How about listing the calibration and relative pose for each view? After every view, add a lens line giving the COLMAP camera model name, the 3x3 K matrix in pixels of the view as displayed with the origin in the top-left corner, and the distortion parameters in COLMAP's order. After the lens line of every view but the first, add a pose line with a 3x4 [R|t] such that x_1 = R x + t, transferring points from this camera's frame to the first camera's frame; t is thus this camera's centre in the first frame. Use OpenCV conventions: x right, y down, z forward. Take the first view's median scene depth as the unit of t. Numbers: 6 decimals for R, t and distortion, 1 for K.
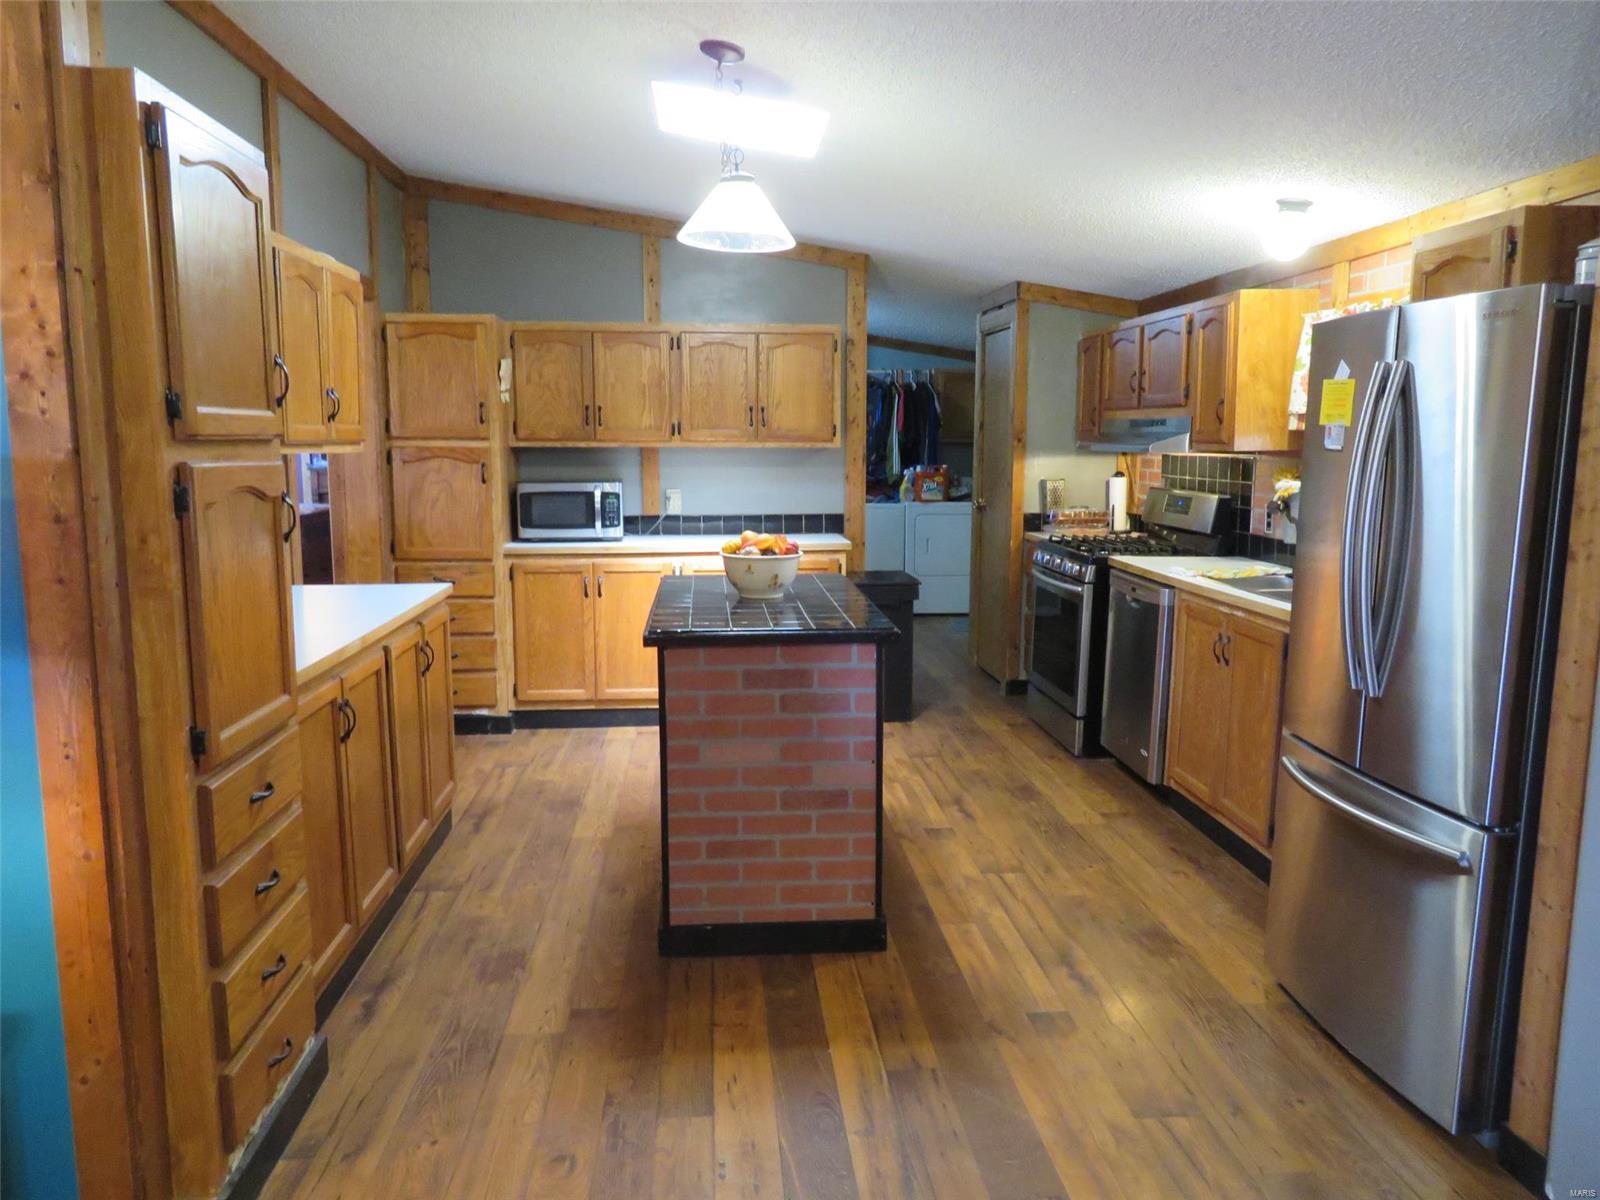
lens RADIAL K [[1132.7, 0, 794.3], [0, 1132.7, 601.2], [0, 0, 1]] dist [-0.013795, -0.001529]
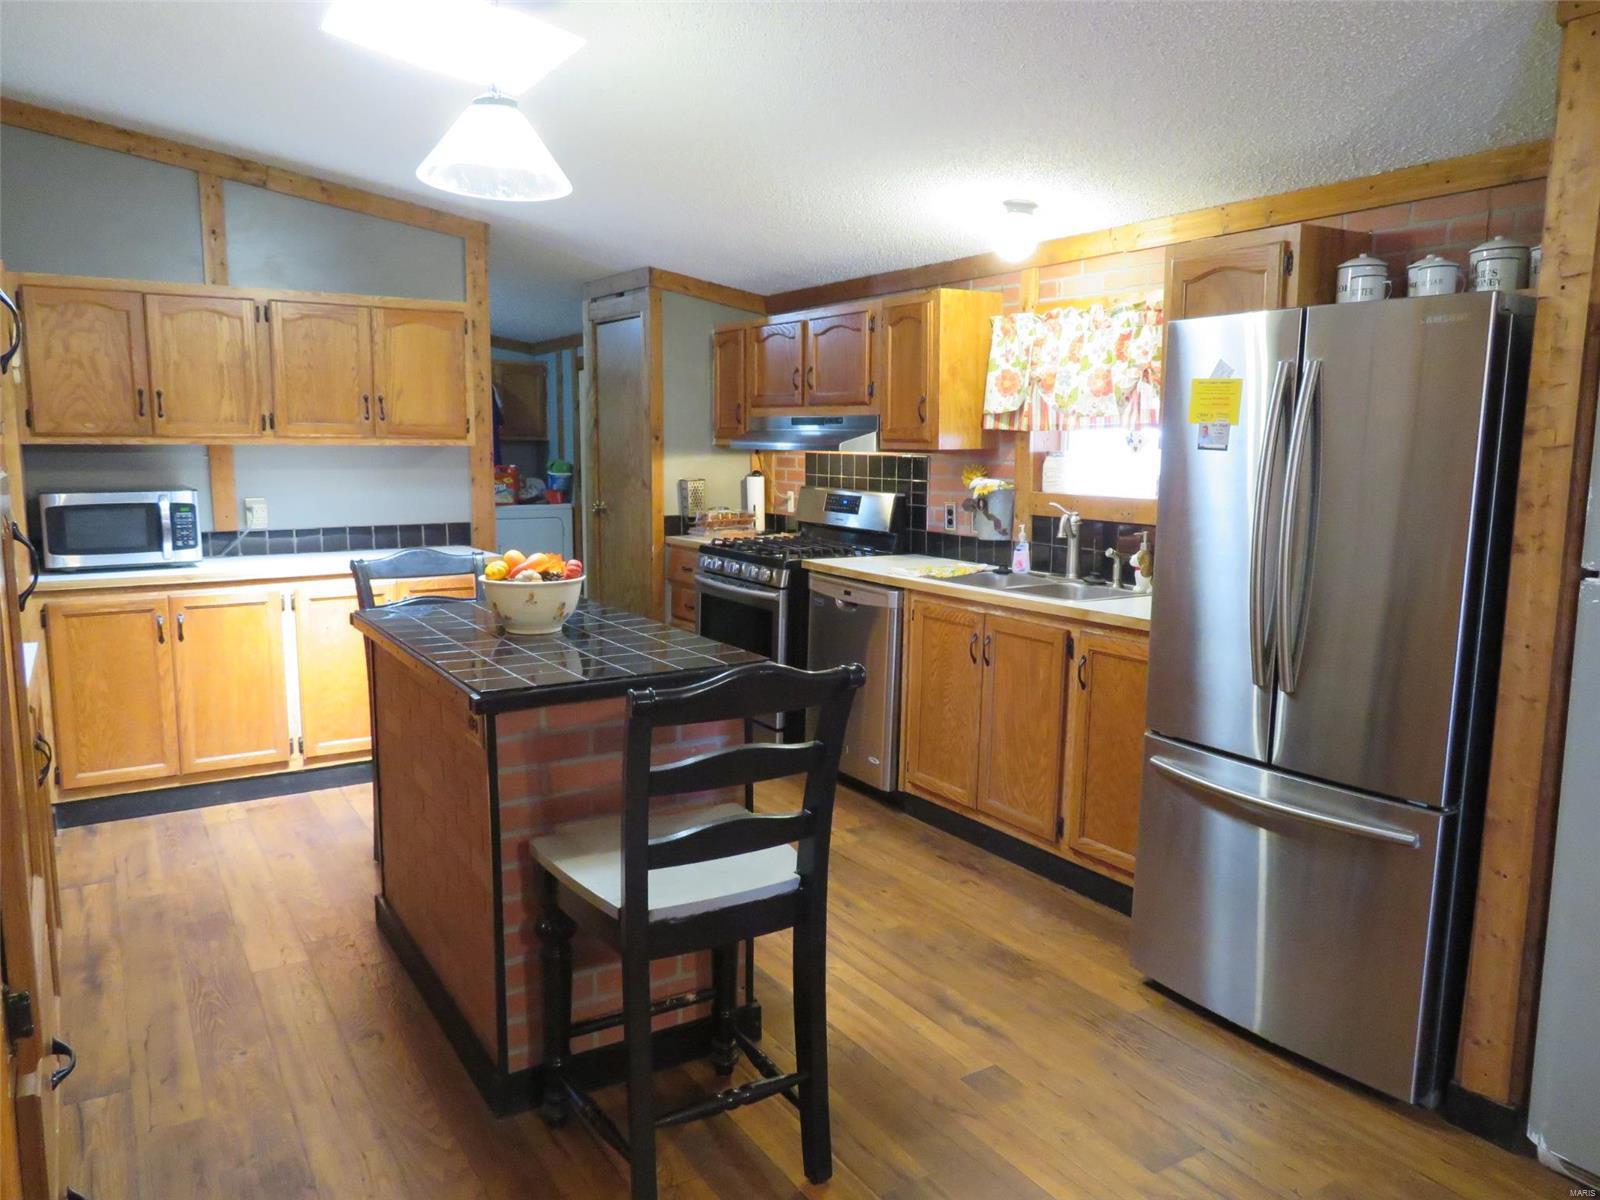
lens RADIAL K [[1132.7, 0, 794.3], [0, 1132.7, 601.2], [0, 0, 1]] dist [-0.013795, -0.001529]
pose [[0.886717, -0.060385, 0.458352, -0.156675], [0.059894, 0.998082, 0.015622, -0.018012], [-0.458417, 0.013601, 0.888633, 0.136851]]
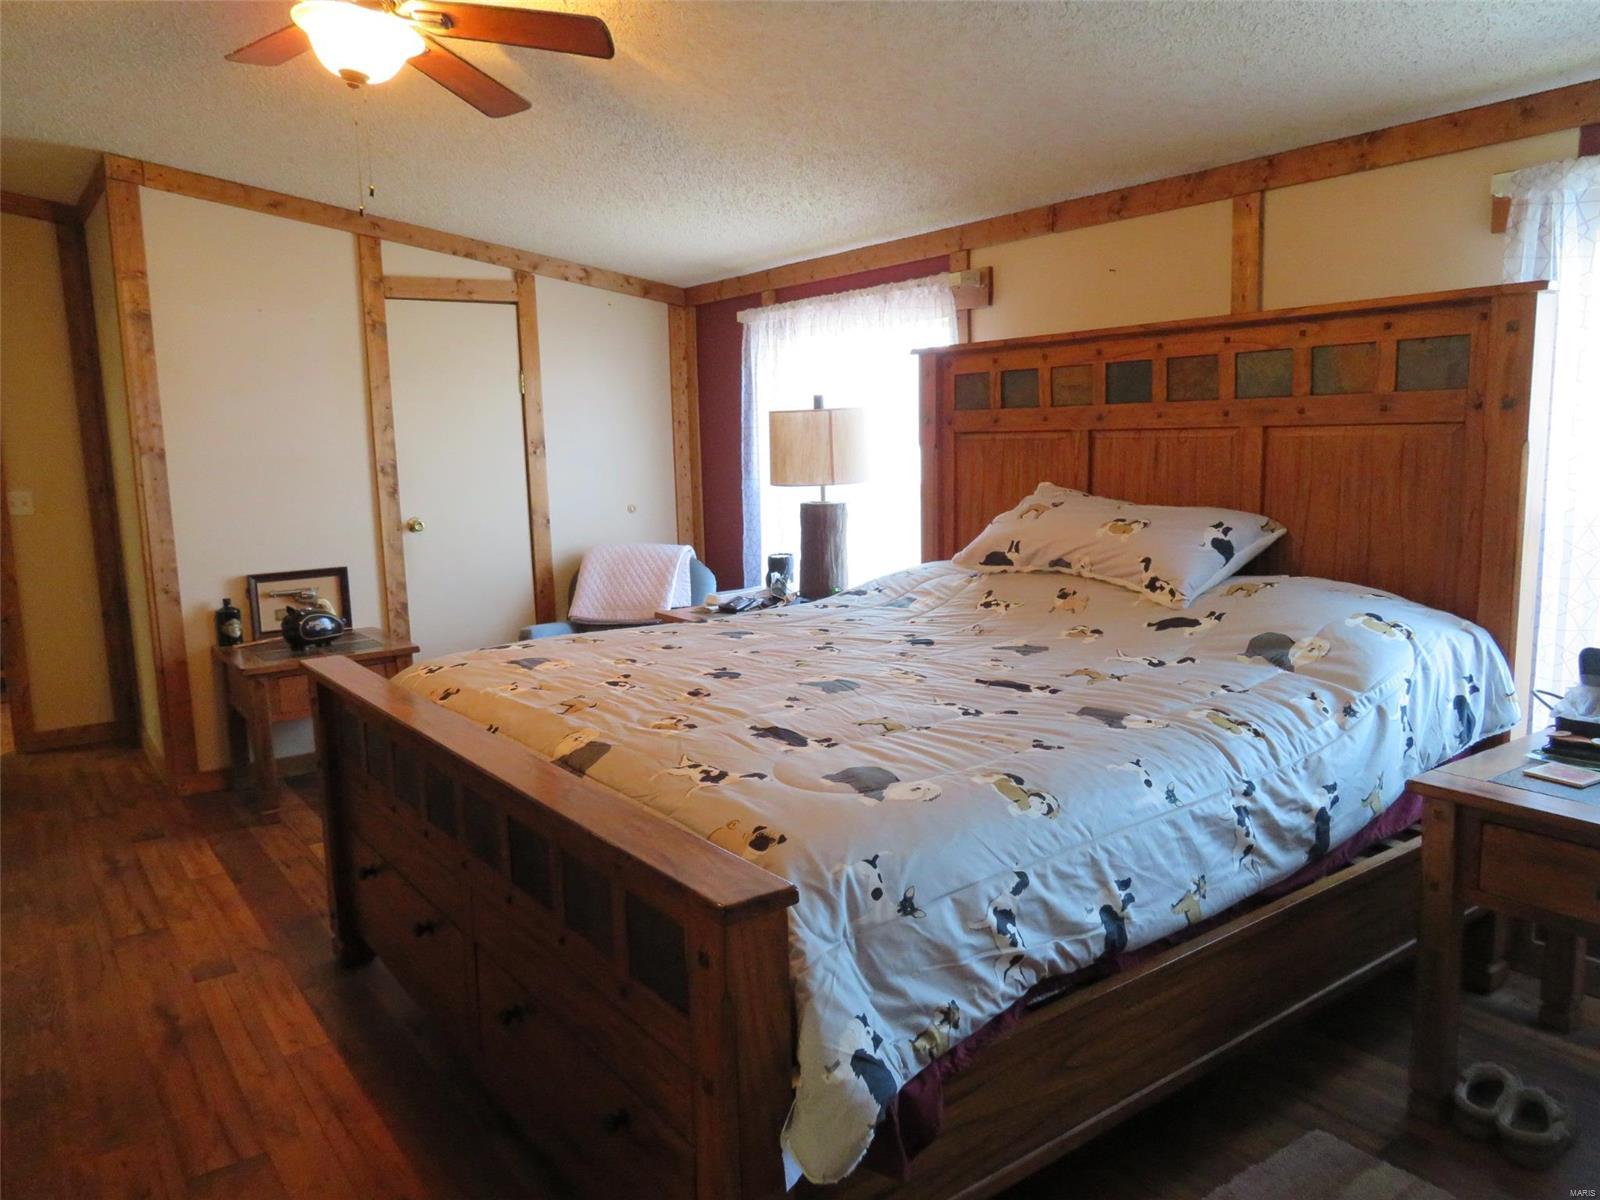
lens RADIAL K [[1132.7, 0, 794.3], [0, 1132.7, 601.2], [0, 0, 1]] dist [-0.013795, -0.001529]
pose [[-0.847766, 0.095768, -0.521653, 0.129861], [-0.054209, 0.962765, 0.264848, -0.197694], [0.527594, 0.252807, -0.811008, 1.353074]]
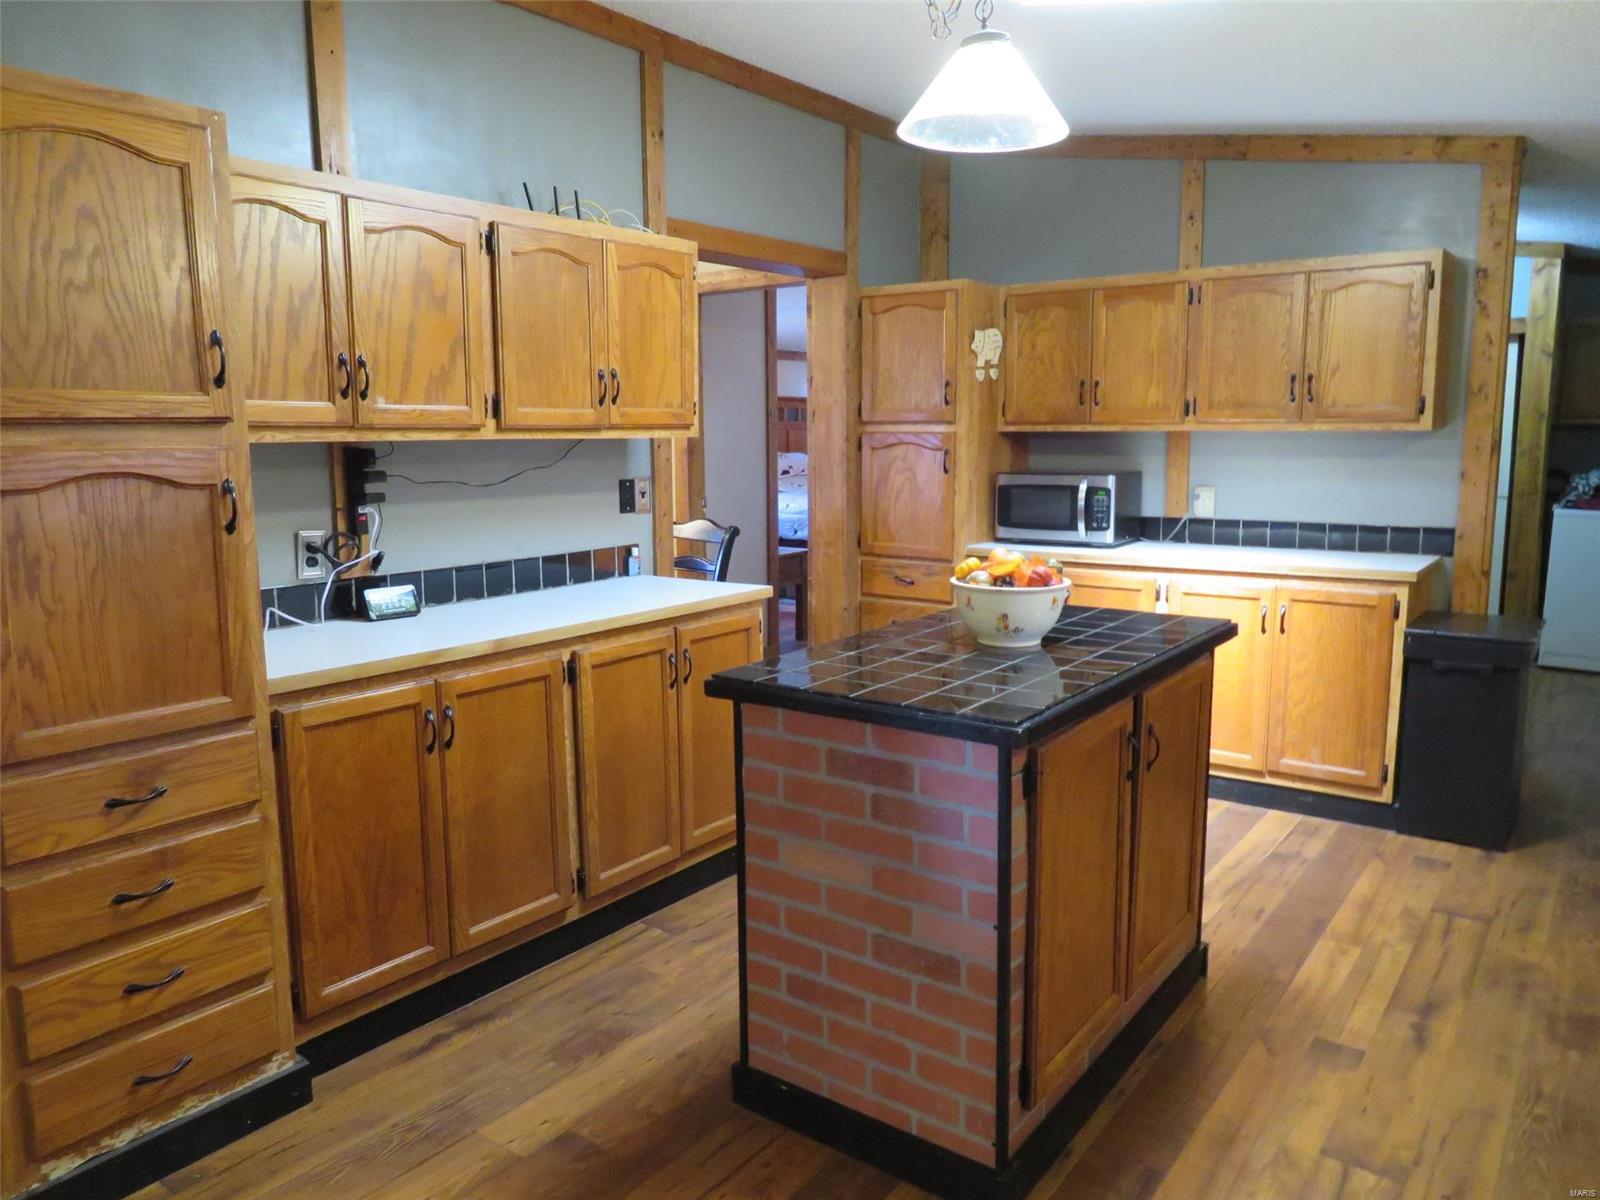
lens RADIAL K [[1132.7, 0, 794.3], [0, 1132.7, 601.2], [0, 0, 1]] dist [-0.013795, -0.001529]
pose [[0.752111, 0.090702, -0.652765, 0.219915], [-0.083962, 0.995600, 0.041599, -0.032093], [0.653666, 0.023520, 0.756417, 0.260575]]
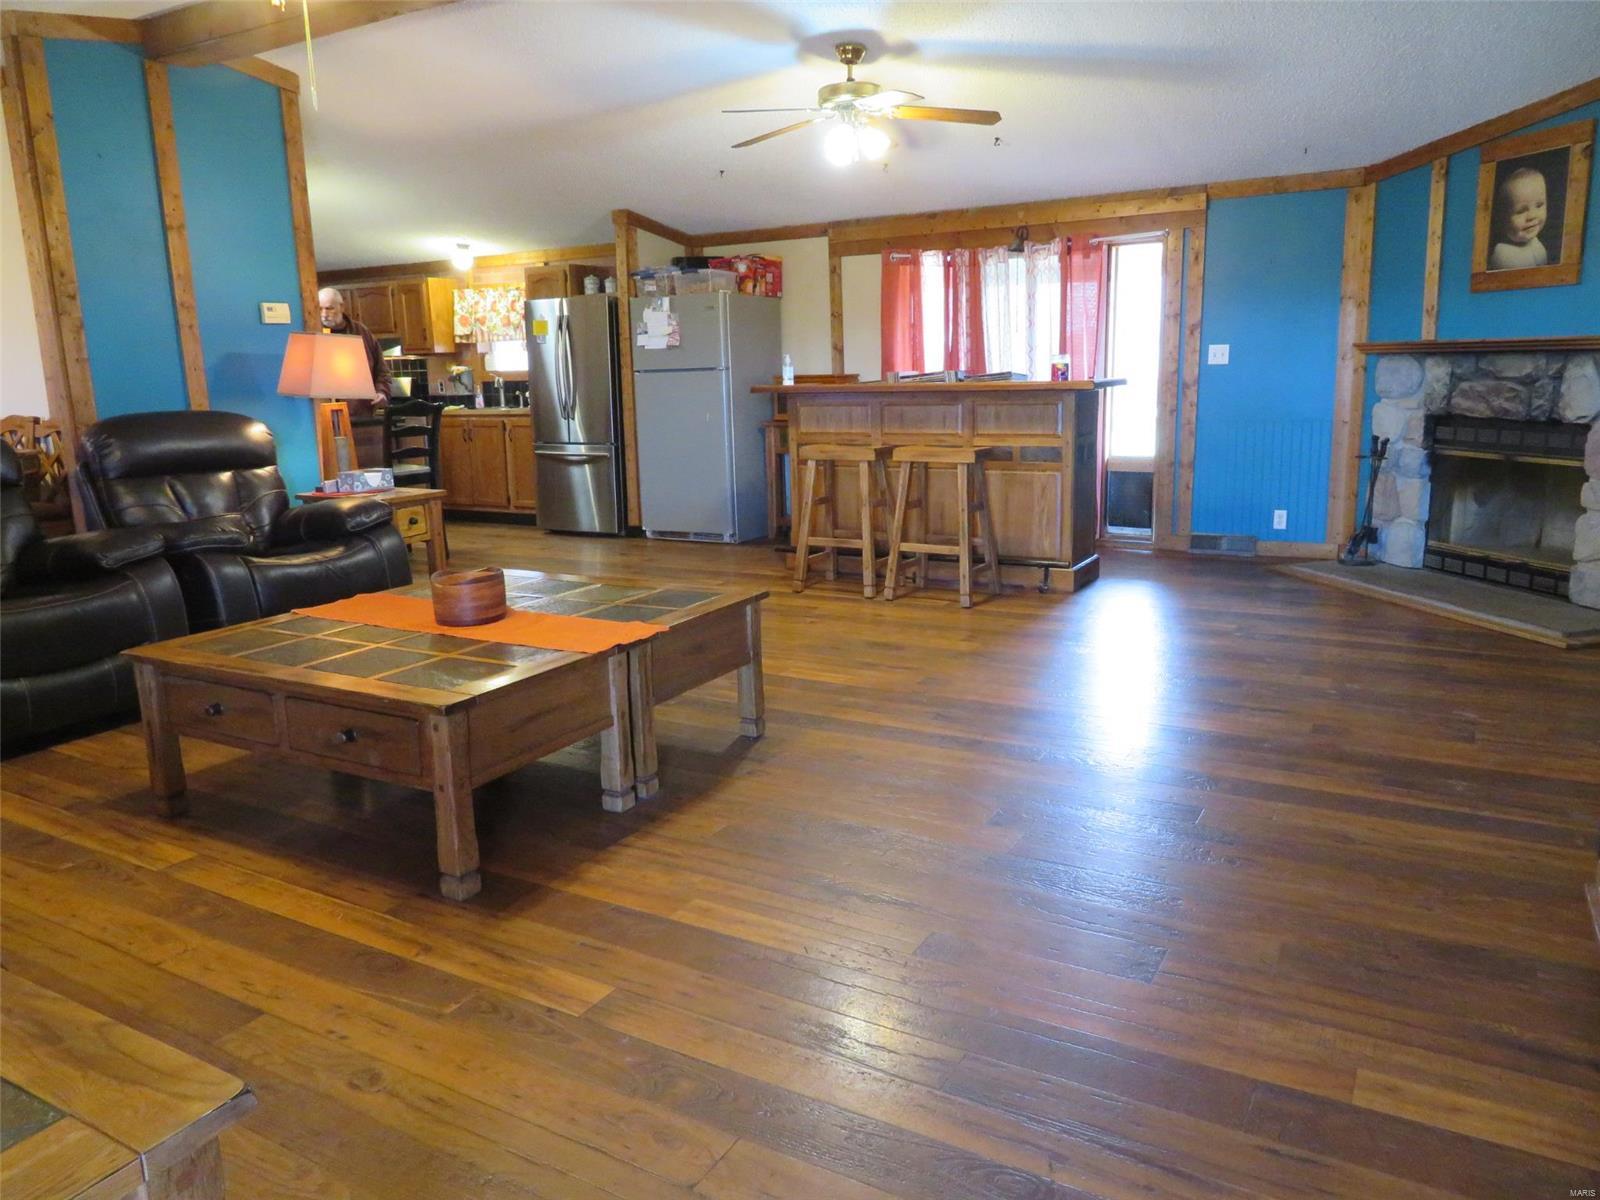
lens RADIAL K [[1132.7, 0, 794.3], [0, 1132.7, 601.2], [0, 0, 1]] dist [-0.013795, -0.001529]
pose [[0.566693, -0.180746, 0.803859, -0.852736], [0.140503, 0.982551, 0.121875, 0.136343], [-0.811861, 0.043879, 0.582200, -0.650149]]
